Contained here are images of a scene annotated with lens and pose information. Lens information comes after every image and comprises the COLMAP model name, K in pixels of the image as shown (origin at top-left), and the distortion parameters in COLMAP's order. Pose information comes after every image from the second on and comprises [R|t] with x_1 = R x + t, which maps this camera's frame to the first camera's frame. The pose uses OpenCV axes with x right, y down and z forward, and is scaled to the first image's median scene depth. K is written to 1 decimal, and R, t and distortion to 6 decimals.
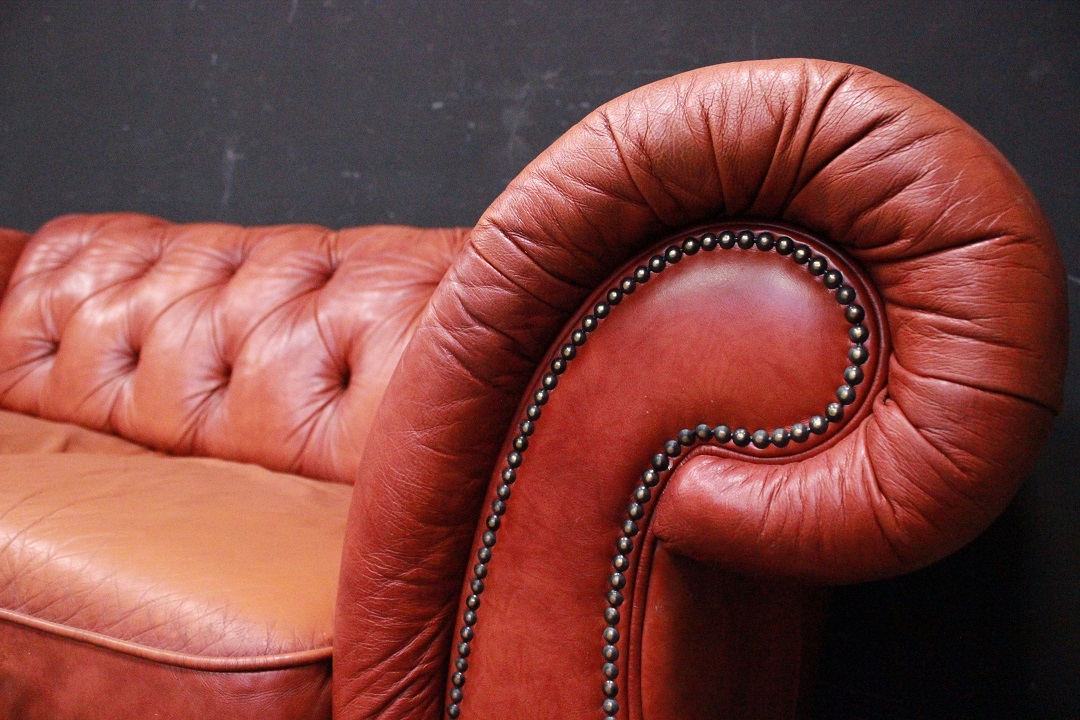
lens RADIAL K [[883.9, 0, 540.0], [0, 883.9, 360.0], [0, 0, 1]] dist [-0.152553, 0.121926]
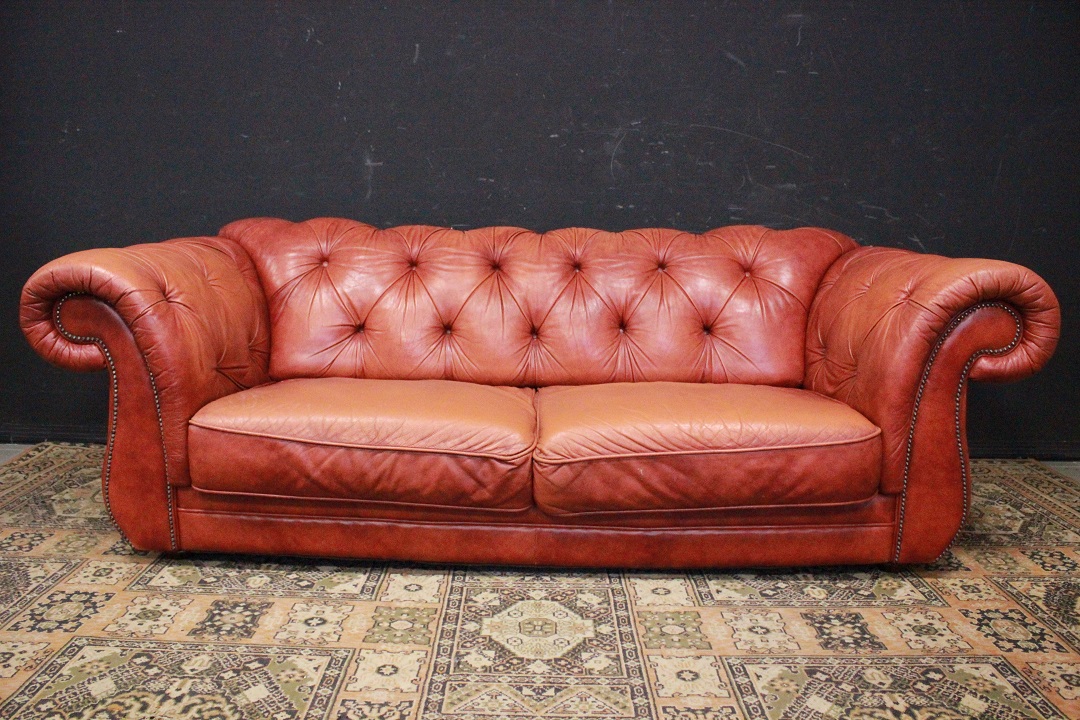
lens RADIAL K [[883.9, 0, 540.0], [0, 883.9, 360.0], [0, 0, 1]] dist [-0.152553, 0.121926]
pose [[0.885763, -0.163992, 0.434201, -1.200943], [0.080512, 0.975606, 0.204230, -0.305752], [-0.457101, -0.145941, 0.877359, -0.559264]]
